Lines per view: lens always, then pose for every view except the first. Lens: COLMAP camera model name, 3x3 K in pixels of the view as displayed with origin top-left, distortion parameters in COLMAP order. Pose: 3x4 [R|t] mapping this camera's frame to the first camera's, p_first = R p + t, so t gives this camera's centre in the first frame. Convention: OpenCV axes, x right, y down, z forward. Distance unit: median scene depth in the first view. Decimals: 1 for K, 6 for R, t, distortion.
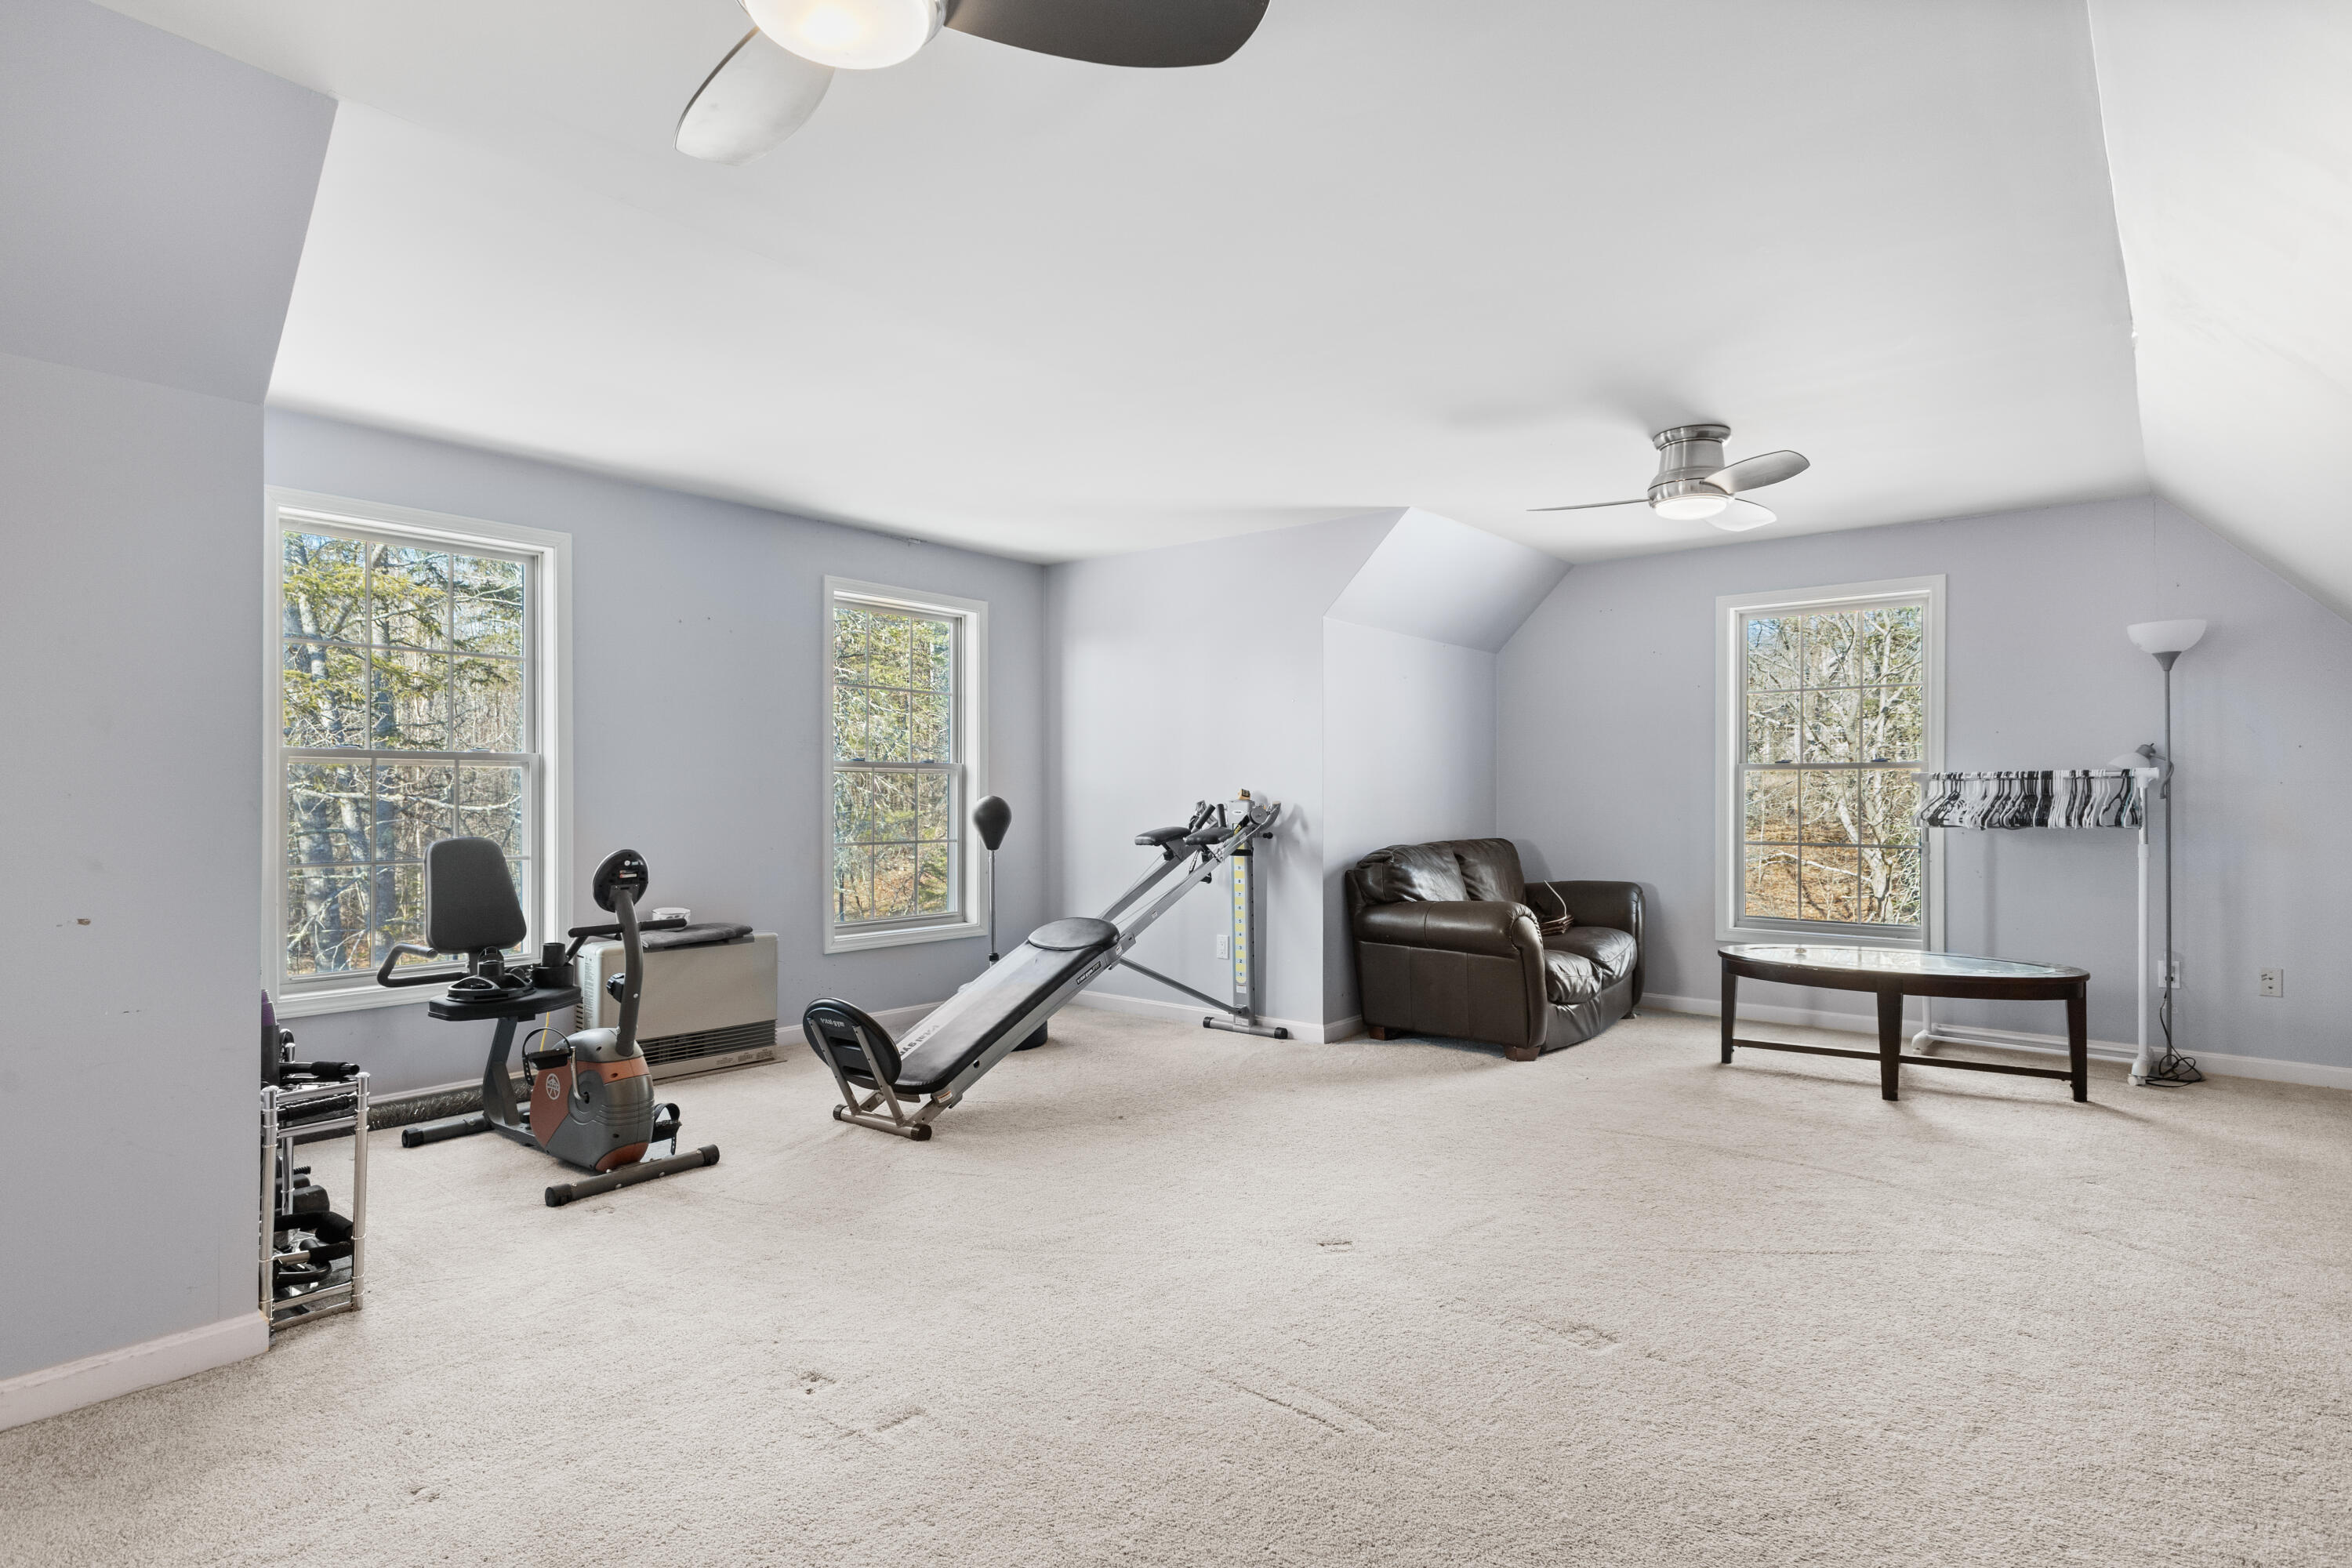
lens RADIAL K [[1210.7, 0, 1172.8], [0, 1210.7, 790.1], [0, 0, 1]] dist [0.003565, -0.000262]
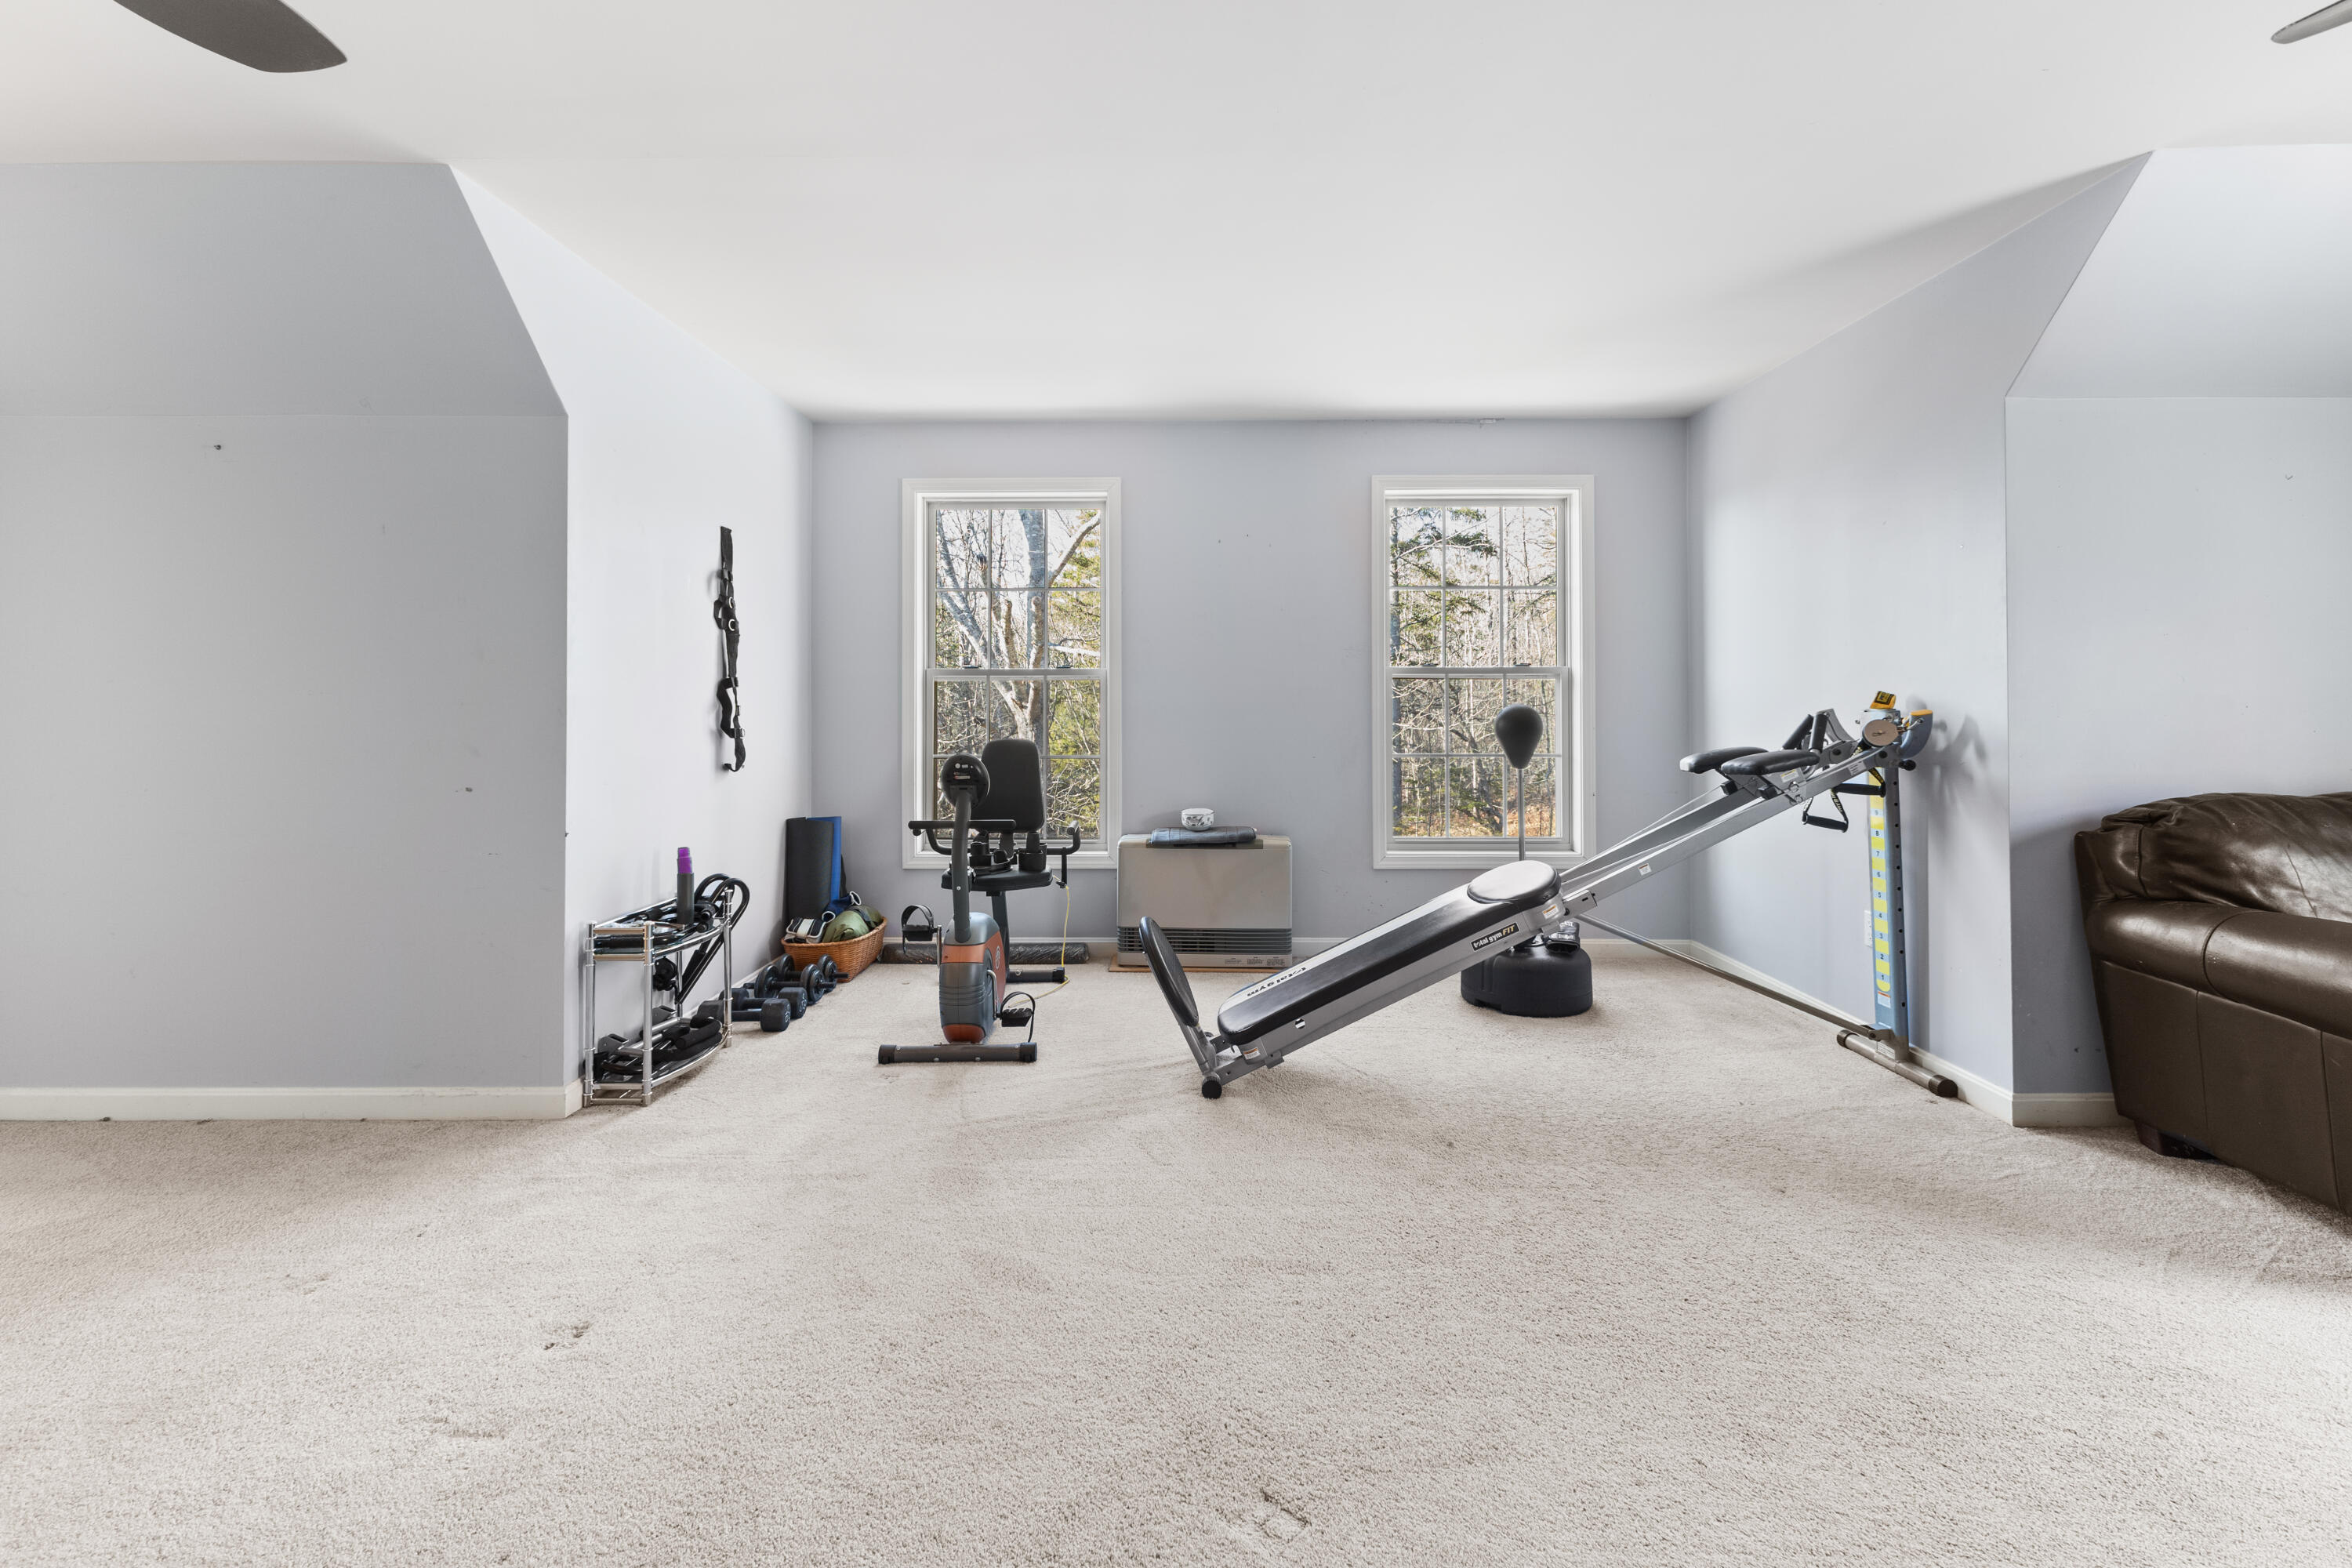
lens RADIAL K [[1045.3, 0, 1179.5], [0, 1045.3, 684.7], [0, 0, 1]] dist [0.001926, -0.000325]
pose [[0.627140, -0.017188, -0.778717, 0.265251], [0.005477, 0.999829, -0.017657, 0.003462], [0.778887, 0.006808, 0.627127, 0.361775]]
